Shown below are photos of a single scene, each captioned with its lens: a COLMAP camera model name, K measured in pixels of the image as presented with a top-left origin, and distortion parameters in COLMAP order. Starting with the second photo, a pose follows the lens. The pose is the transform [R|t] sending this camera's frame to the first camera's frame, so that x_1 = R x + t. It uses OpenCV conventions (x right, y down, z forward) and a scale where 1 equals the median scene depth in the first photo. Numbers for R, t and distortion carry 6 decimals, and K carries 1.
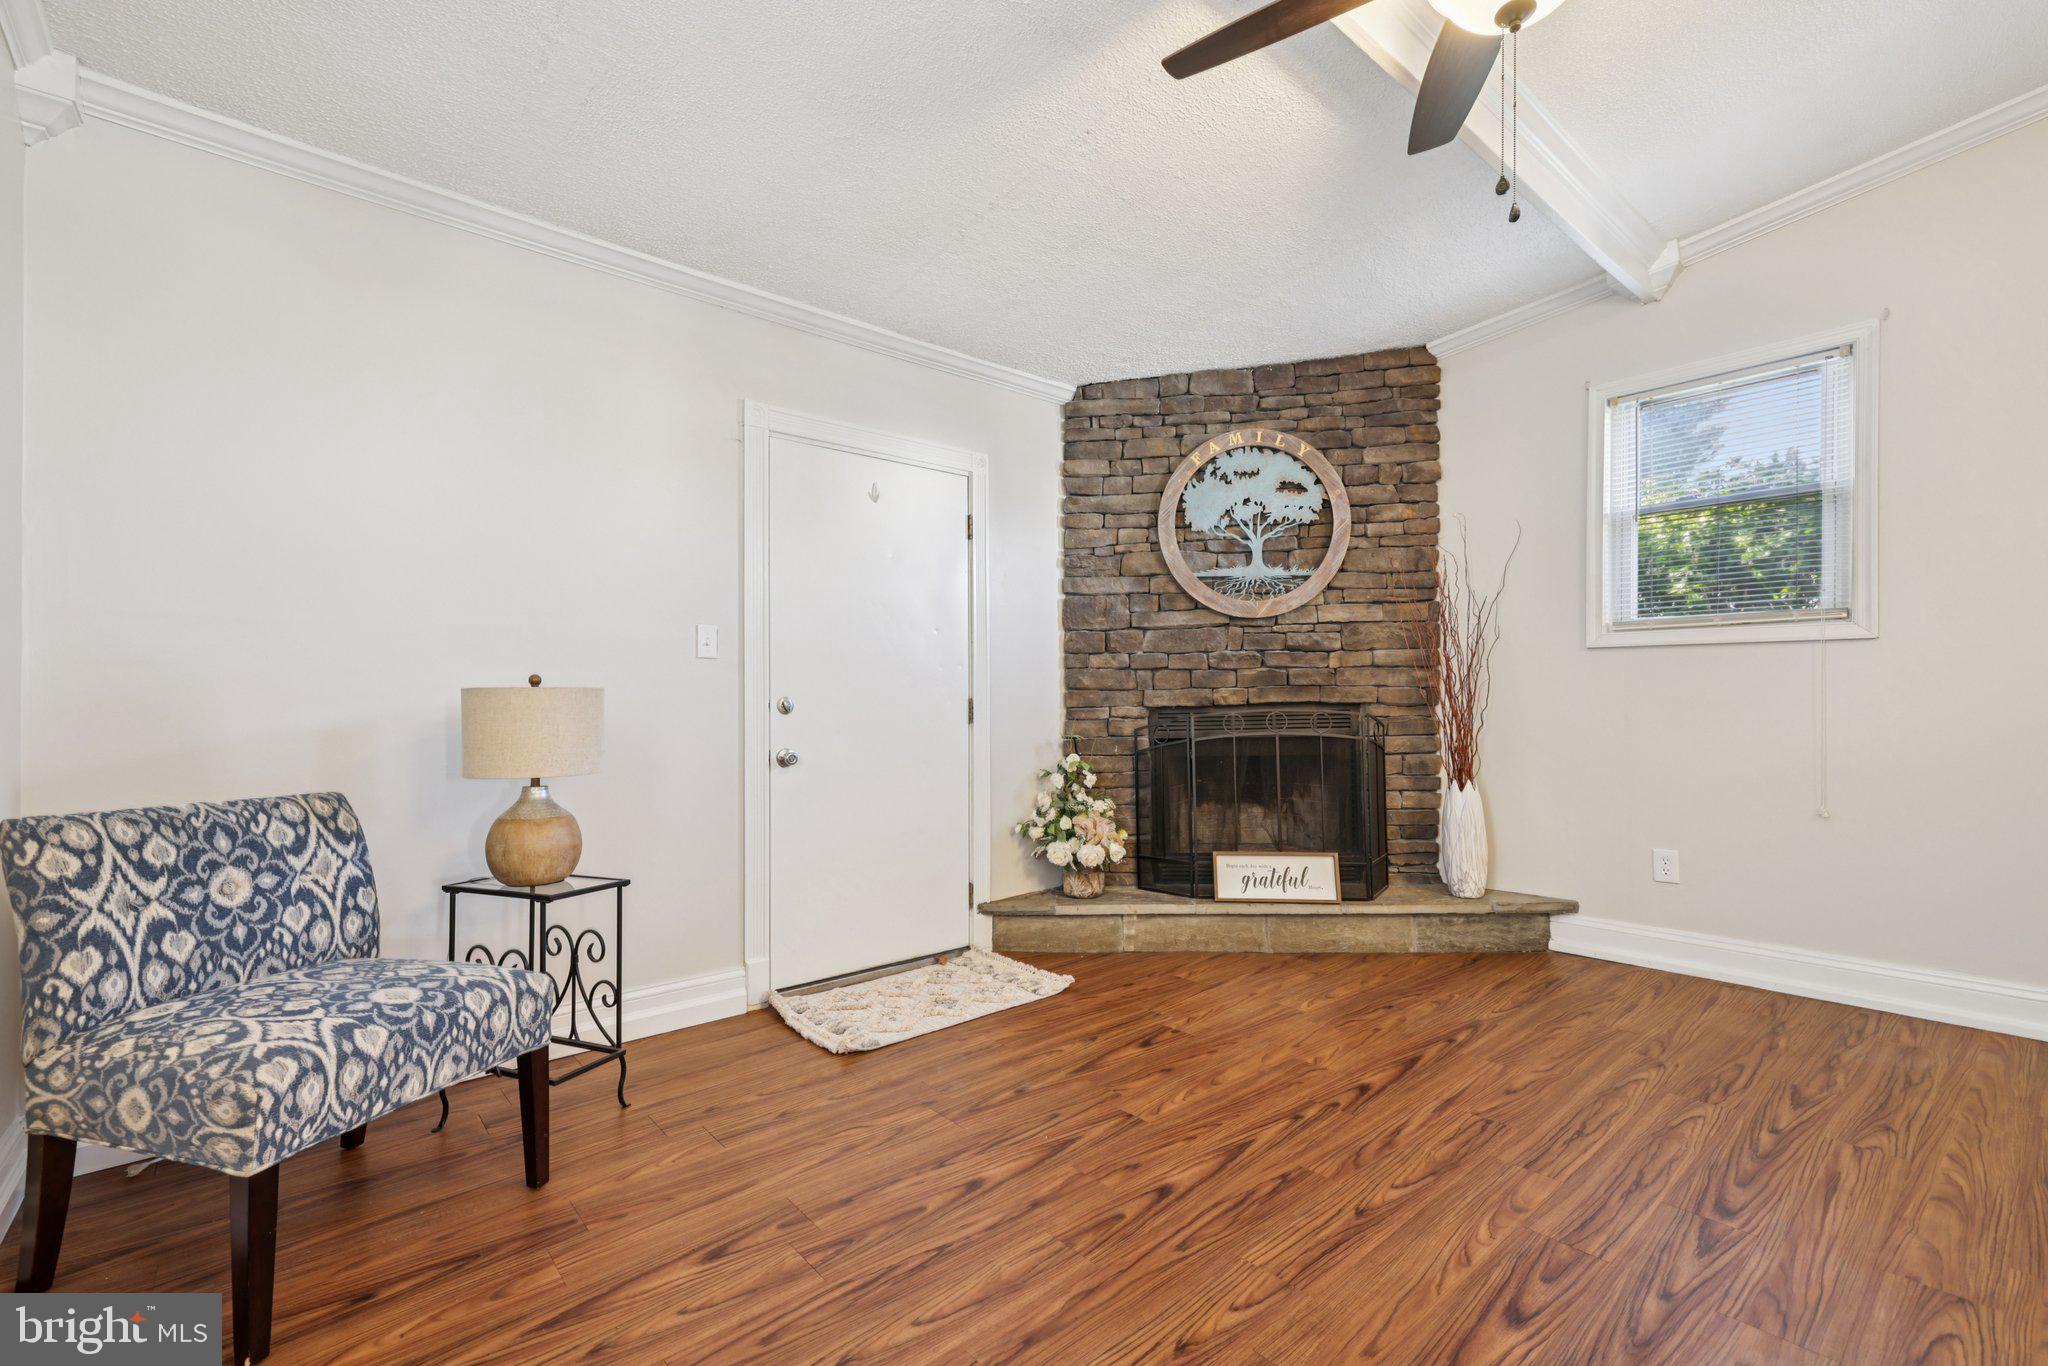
lens RADIAL K [[870.9, 0, 1032.3], [0, 870.9, 699.6], [0, 0, 1]] dist [0.008281, -0.002047]
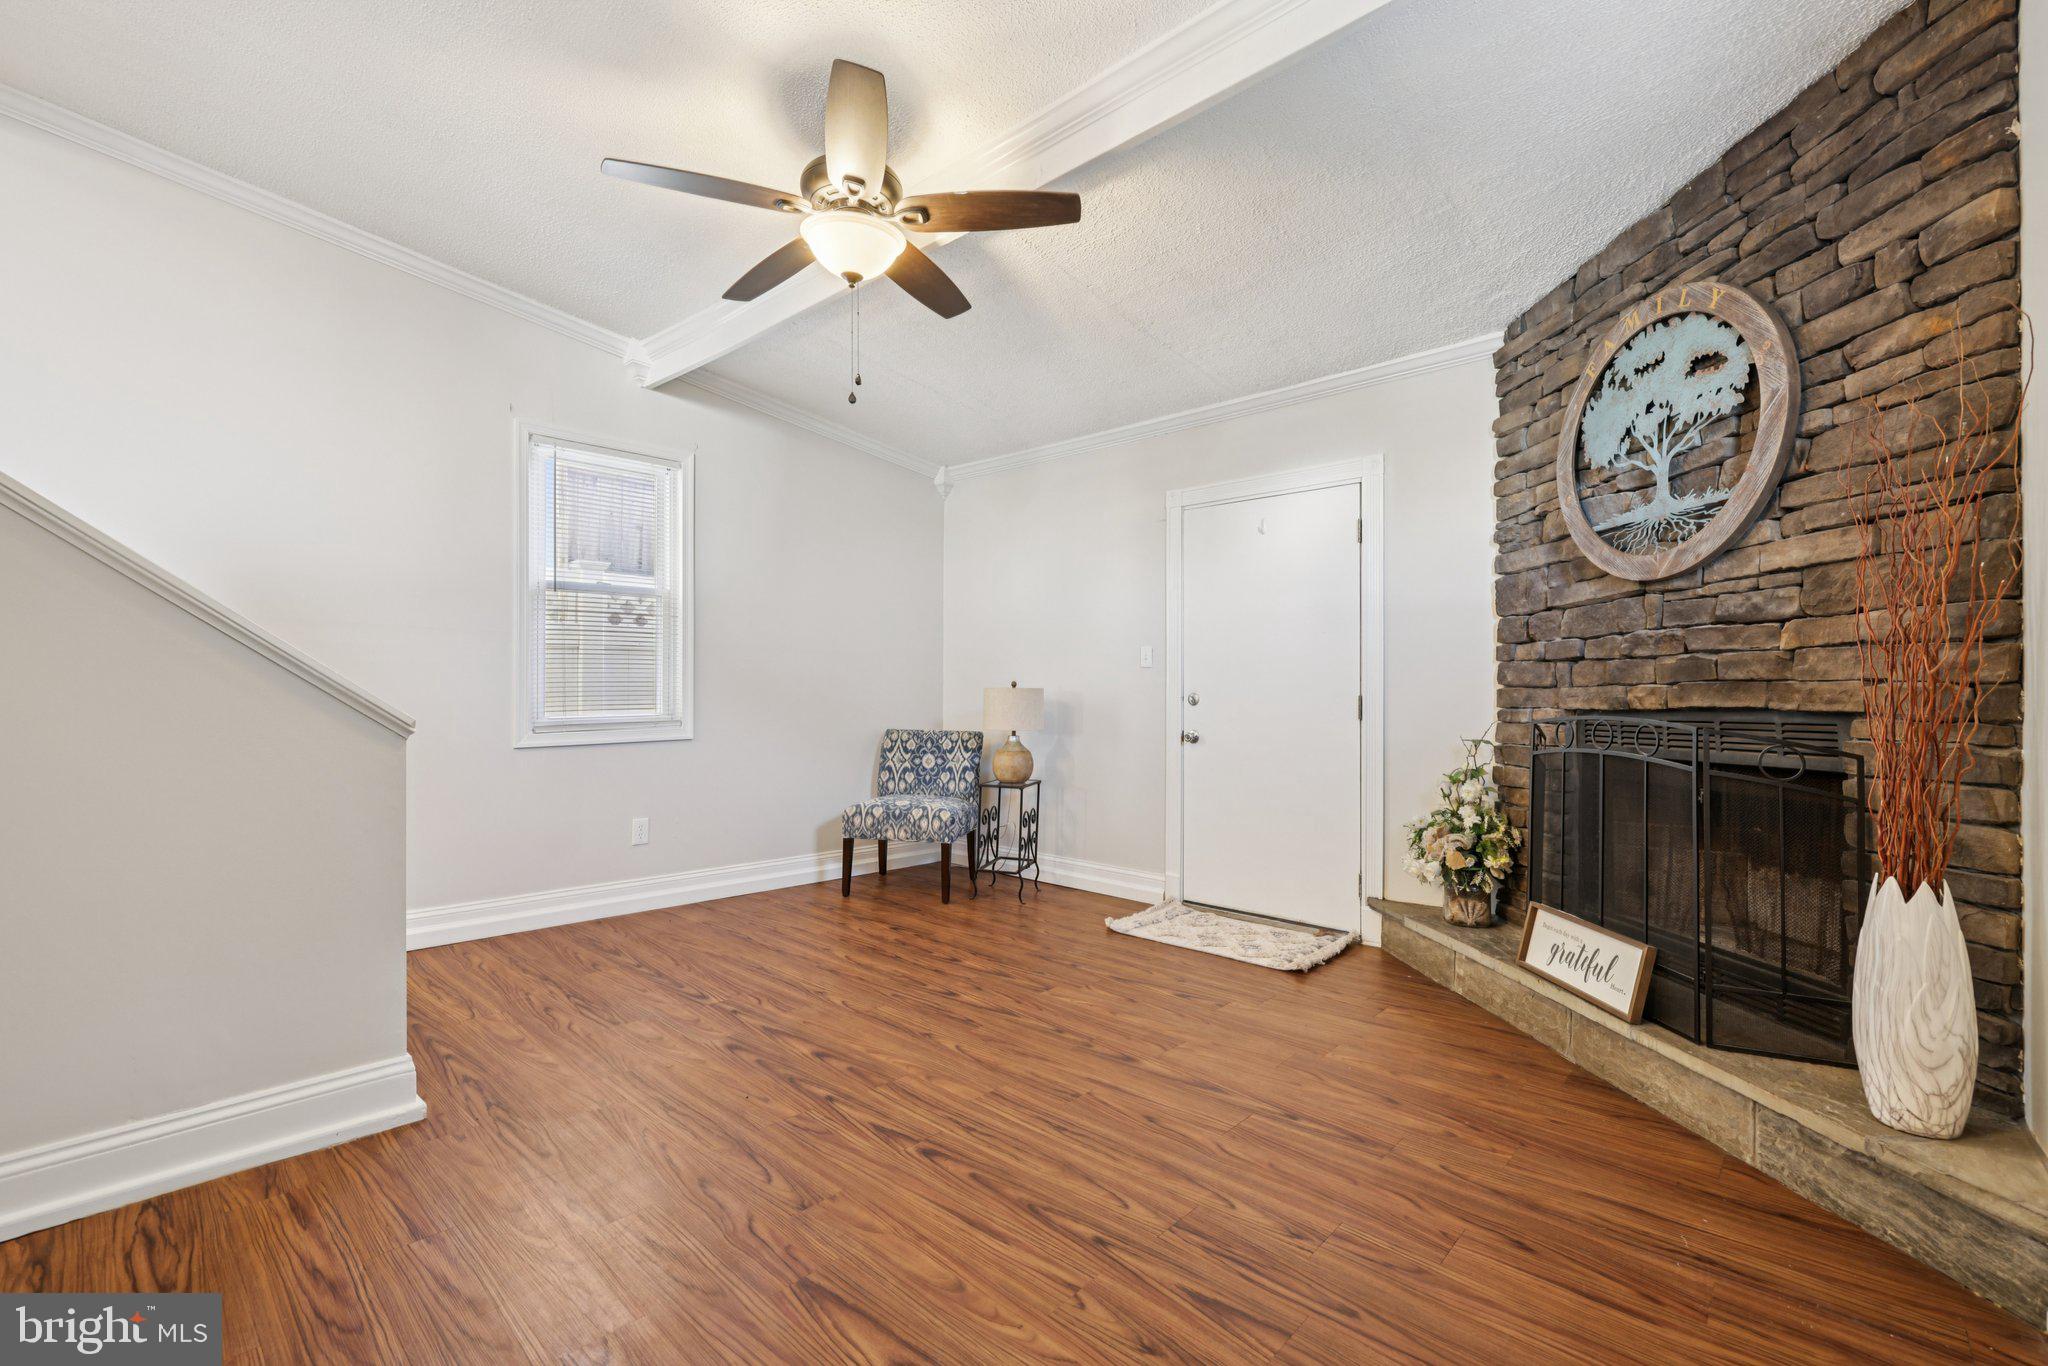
lens RADIAL K [[930.8, 0, 1031.7], [0, 930.8, 681.5], [0, 0, 1]] dist [0.001570, -0.000231]
pose [[0.111939, -0.003354, -0.993709, 0.905530], [-0.004148, 0.999984, -0.003843, -0.011129], [0.993706, 0.004552, 0.111923, 0.447373]]
